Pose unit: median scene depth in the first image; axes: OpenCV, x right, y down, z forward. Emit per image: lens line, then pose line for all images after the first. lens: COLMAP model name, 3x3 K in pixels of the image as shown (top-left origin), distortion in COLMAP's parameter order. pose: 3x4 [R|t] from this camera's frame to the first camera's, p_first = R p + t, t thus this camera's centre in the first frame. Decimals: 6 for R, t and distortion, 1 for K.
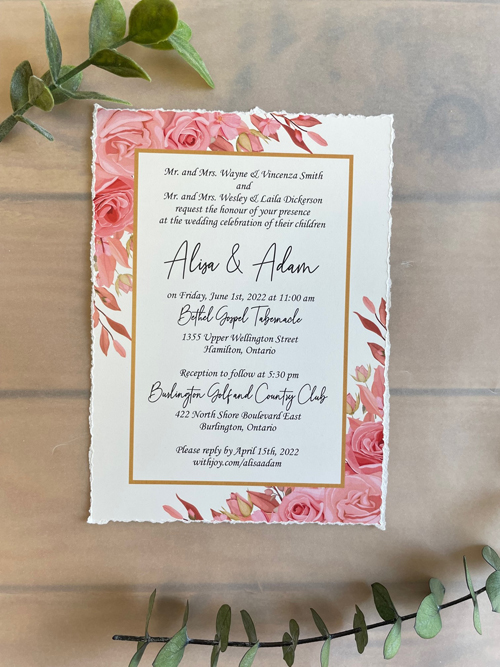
lens RADIAL K [[509.7, 0, 249.6], [0, 509.7, 335.6], [0, 0, 1]] dist [0.047187, -0.100465]
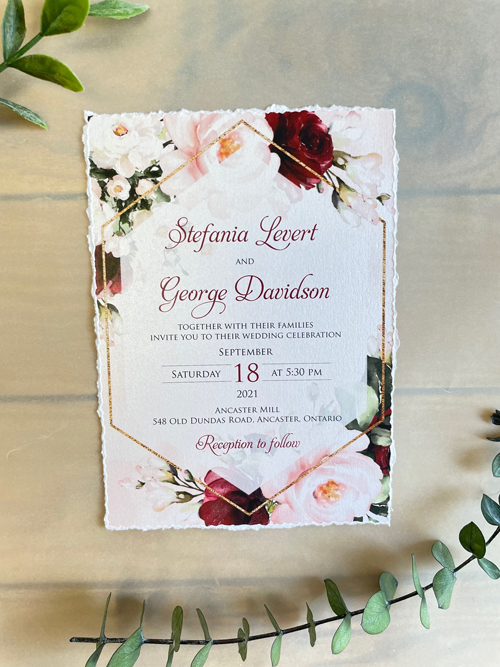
lens RADIAL K [[509.7, 0, 249.6], [0, 509.7, 335.6], [0, 0, 1]] dist [0.047187, -0.100465]
pose [[0.999892, -0.014240, 0.003589, 0.089987], [0.013921, 0.996926, 0.077101, -0.080106], [-0.004676, -0.077043, 0.997017, 0.017306]]
